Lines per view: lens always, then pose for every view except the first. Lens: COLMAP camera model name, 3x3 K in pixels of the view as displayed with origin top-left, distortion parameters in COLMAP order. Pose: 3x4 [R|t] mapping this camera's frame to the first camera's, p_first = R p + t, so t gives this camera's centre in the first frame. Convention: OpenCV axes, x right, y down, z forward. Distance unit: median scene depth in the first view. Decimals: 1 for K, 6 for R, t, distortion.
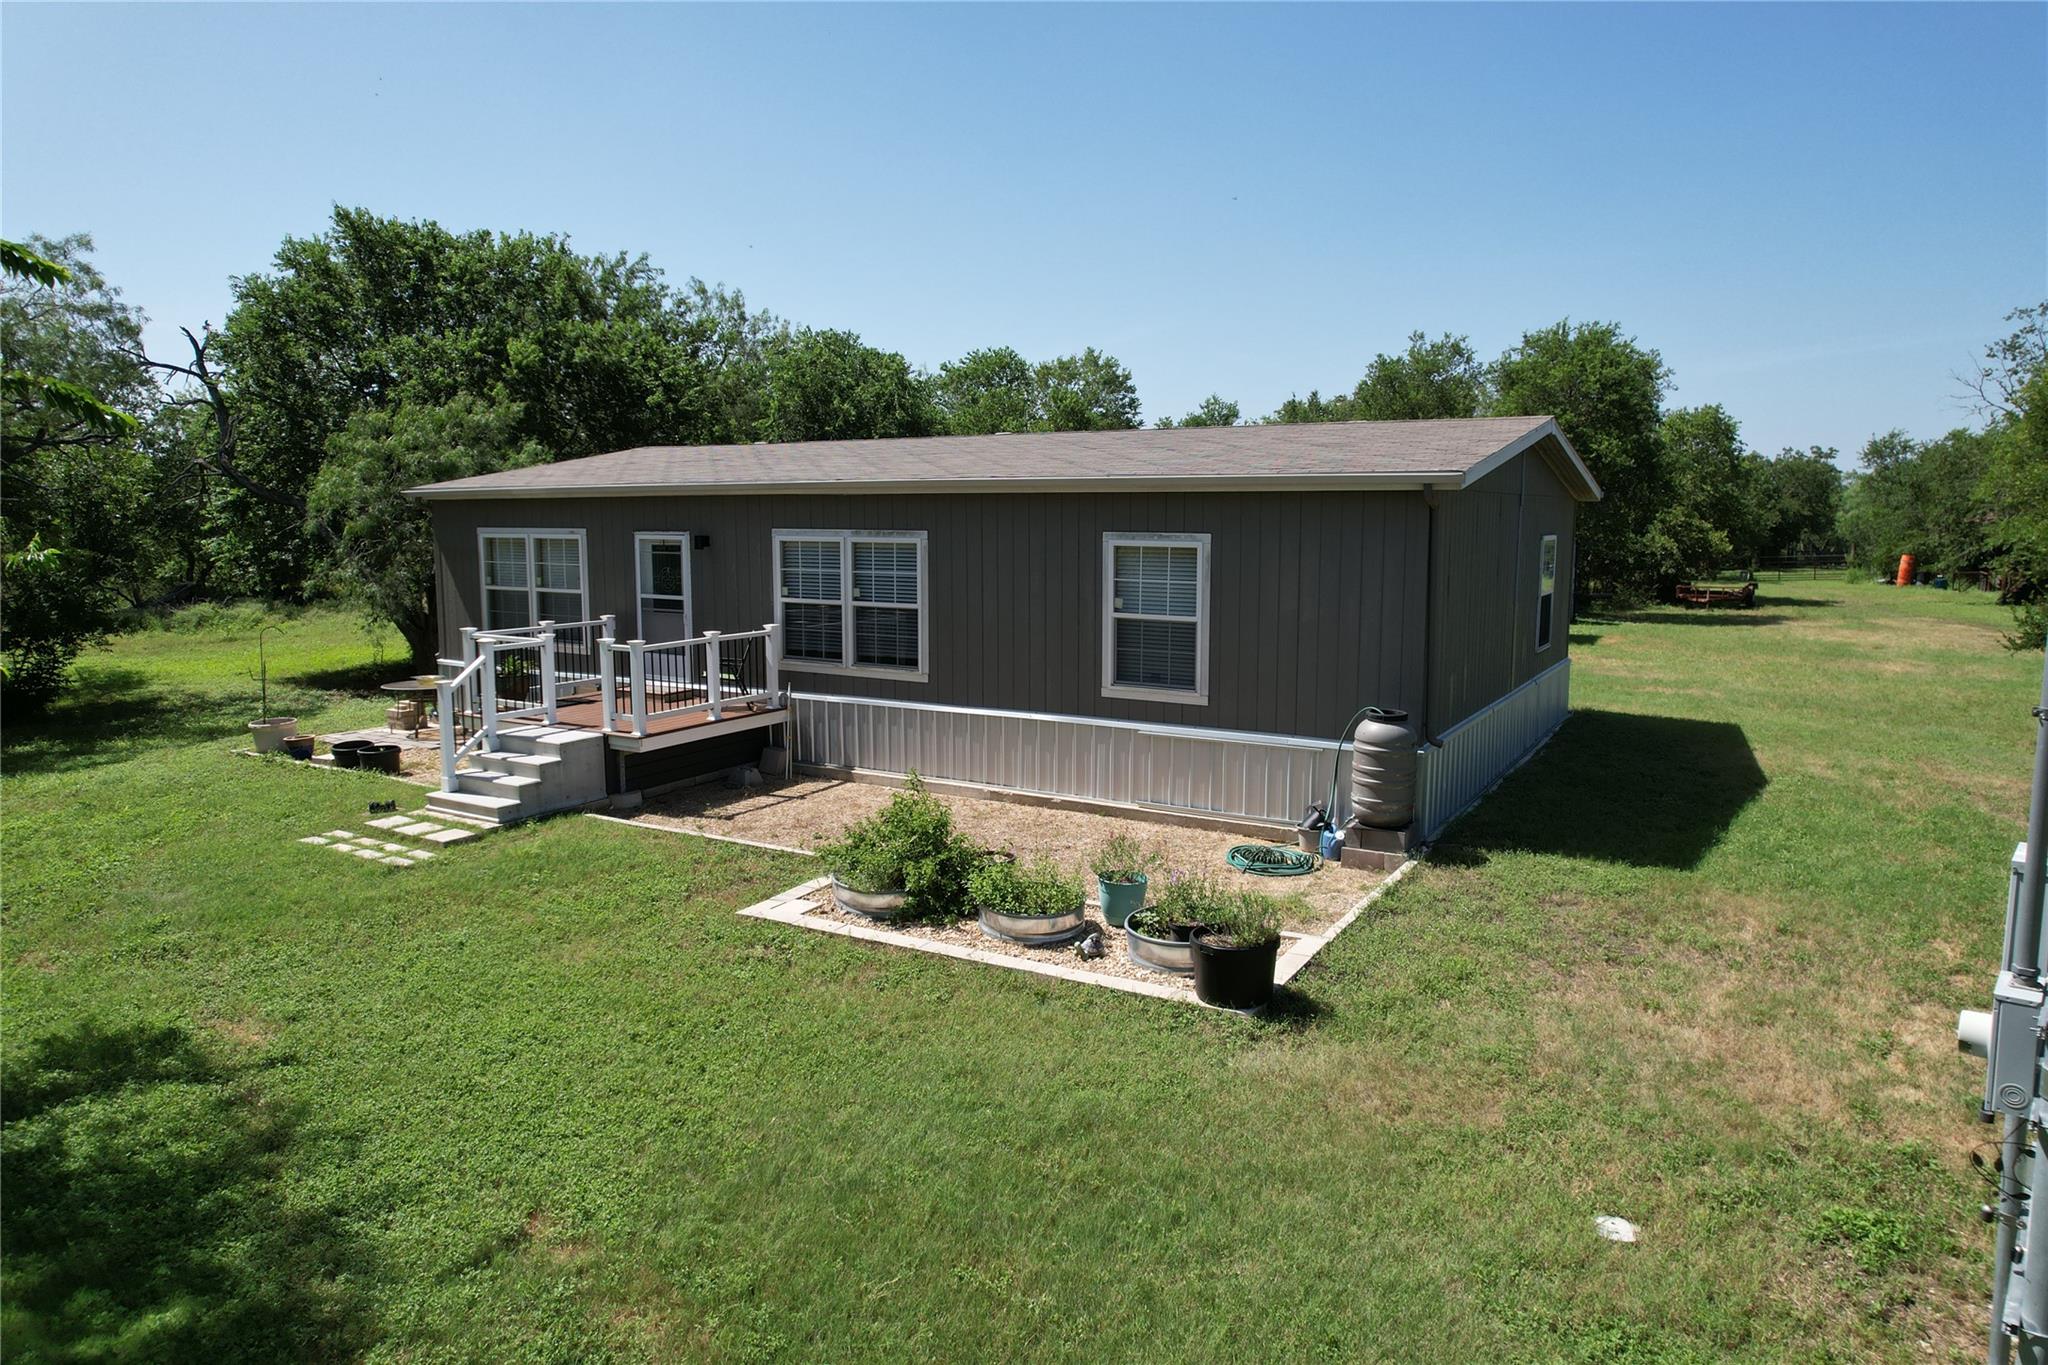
lens RADIAL K [[1307.2, 0, 1028.9], [0, 1307.2, 685.2], [0, 0, 1]] dist [-0.075645, 0.071870]
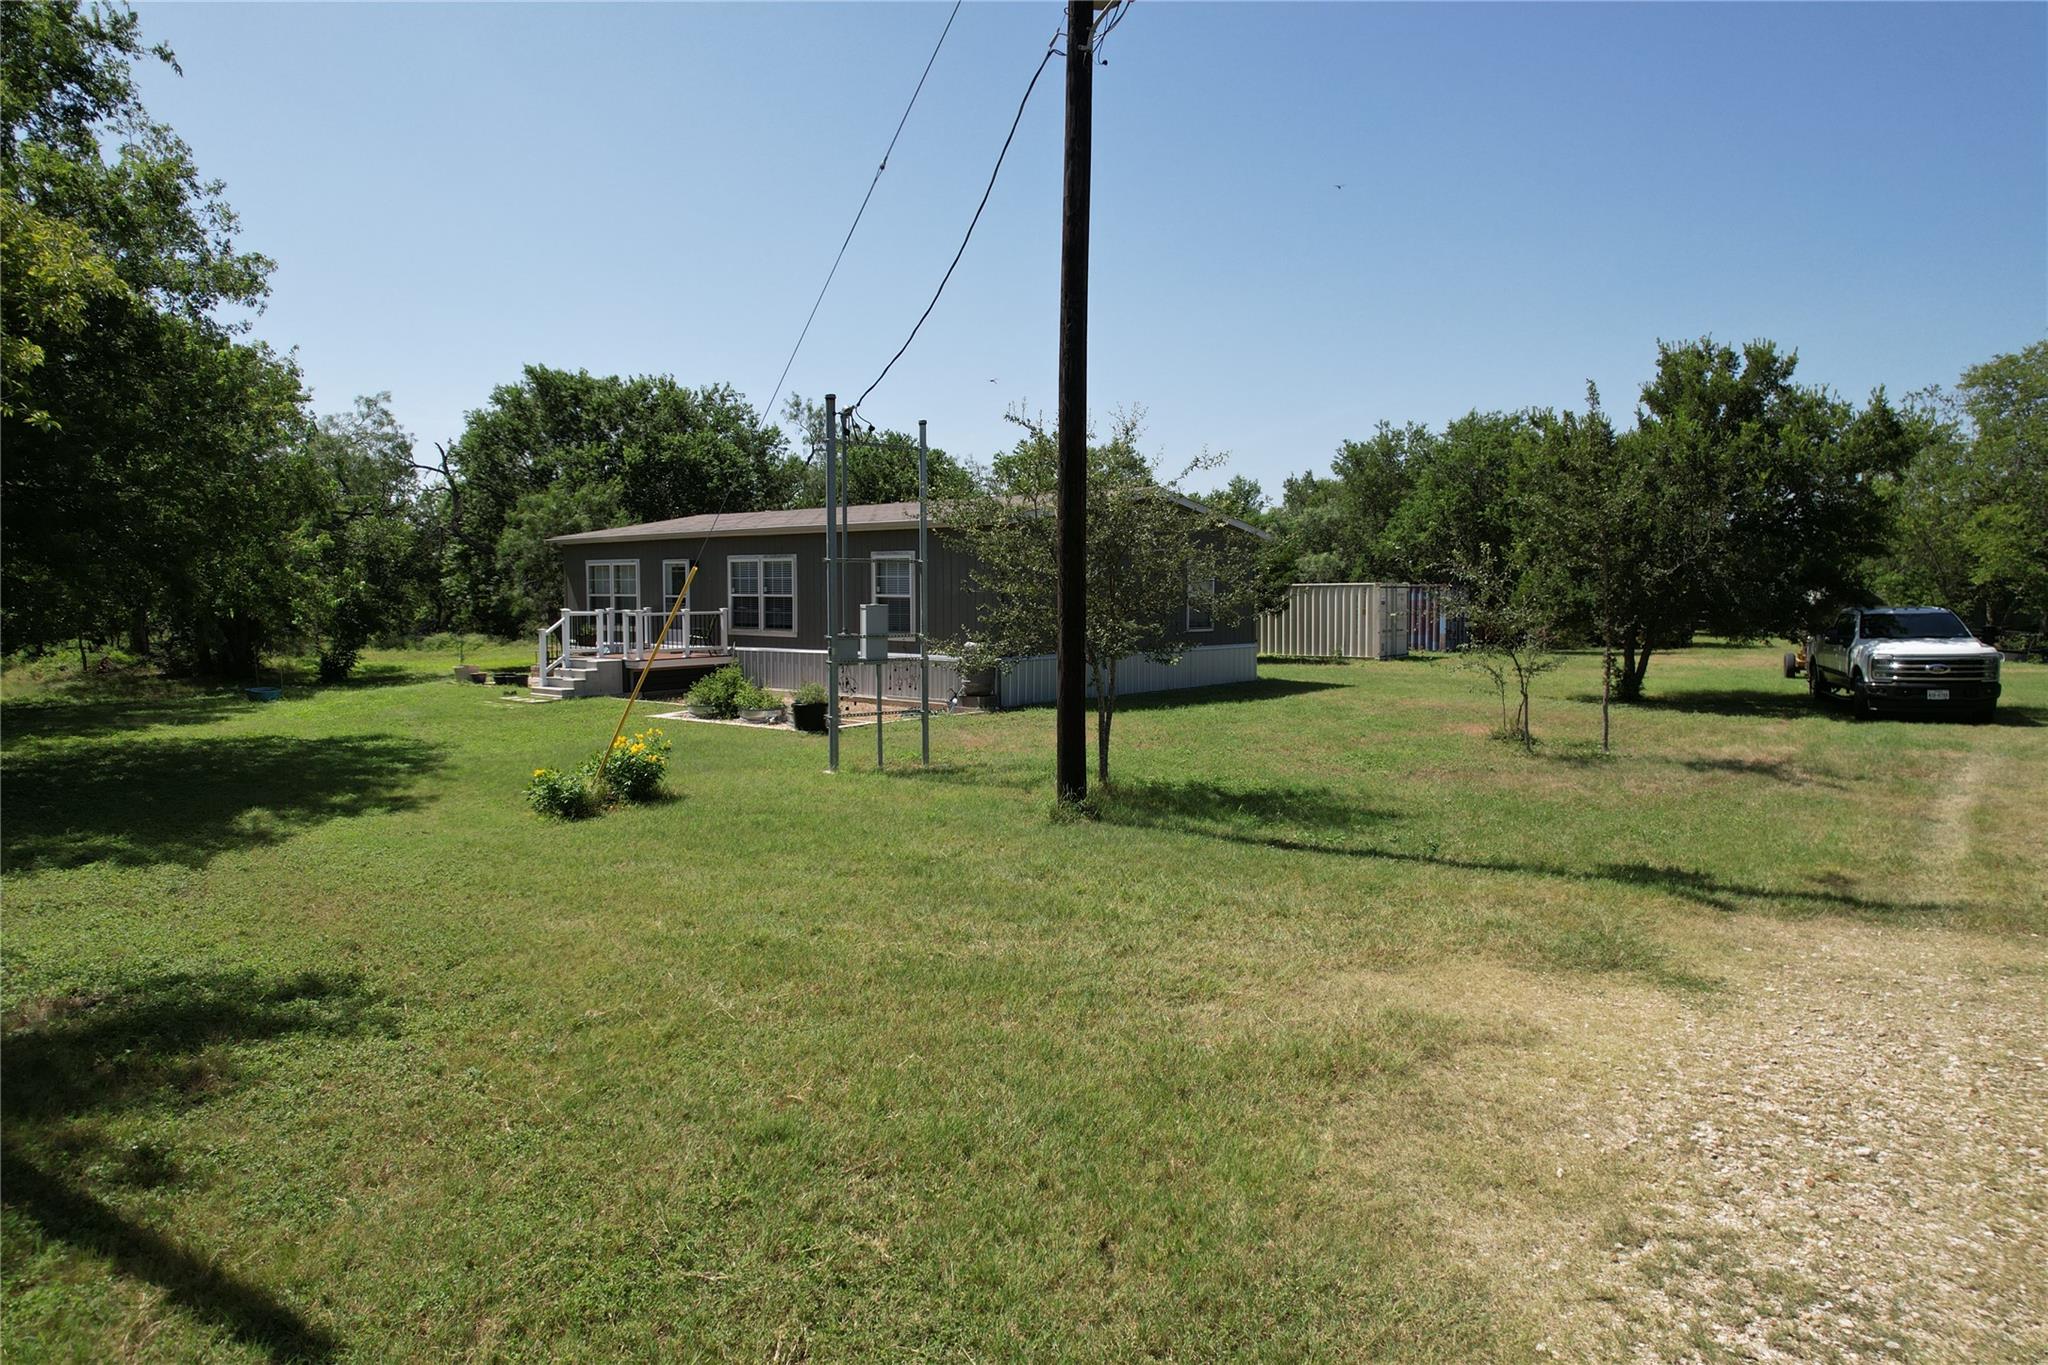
lens RADIAL K [[1307.2, 0, 1028.9], [0, 1307.2, 685.2], [0, 0, 1]] dist [-0.075645, 0.071870]
pose [[0.988097, 0.011163, -0.153425, 0.327537], [-0.020427, 0.998053, -0.058940, 0.103745], [0.152468, 0.061372, 0.986401, -0.463024]]
